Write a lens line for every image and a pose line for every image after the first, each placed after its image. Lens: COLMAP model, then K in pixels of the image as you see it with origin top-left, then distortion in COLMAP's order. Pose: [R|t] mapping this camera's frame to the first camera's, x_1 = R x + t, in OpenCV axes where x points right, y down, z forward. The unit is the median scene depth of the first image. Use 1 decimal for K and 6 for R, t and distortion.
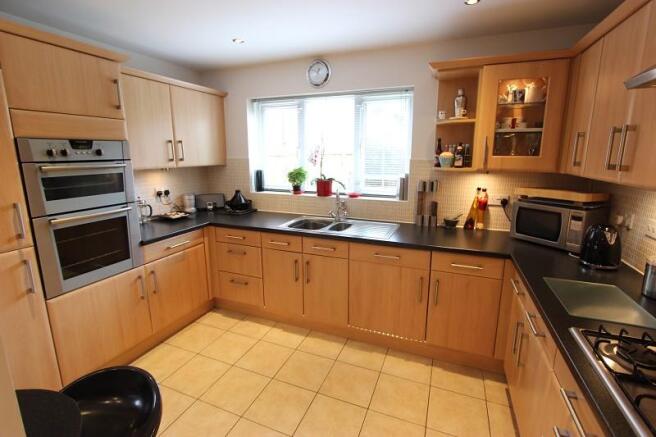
lens RADIAL K [[304.2, 0, 327.6], [0, 304.2, 216.2], [0, 0, 1]] dist [-0.001939, -0.000129]
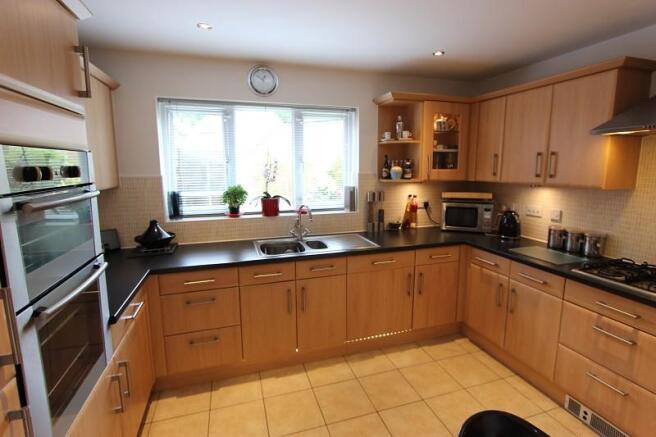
lens RADIAL K [[319.1, 0, 328.0], [0, 319.1, 218.5], [0, 0, 1]] dist [-0.001401, -0.000024]
pose [[0.767957, -0.108784, 0.631196, -0.575776], [0.135936, 0.990703, 0.005354, -0.048700], [-0.625910, 0.081691, 0.775605, 0.197985]]
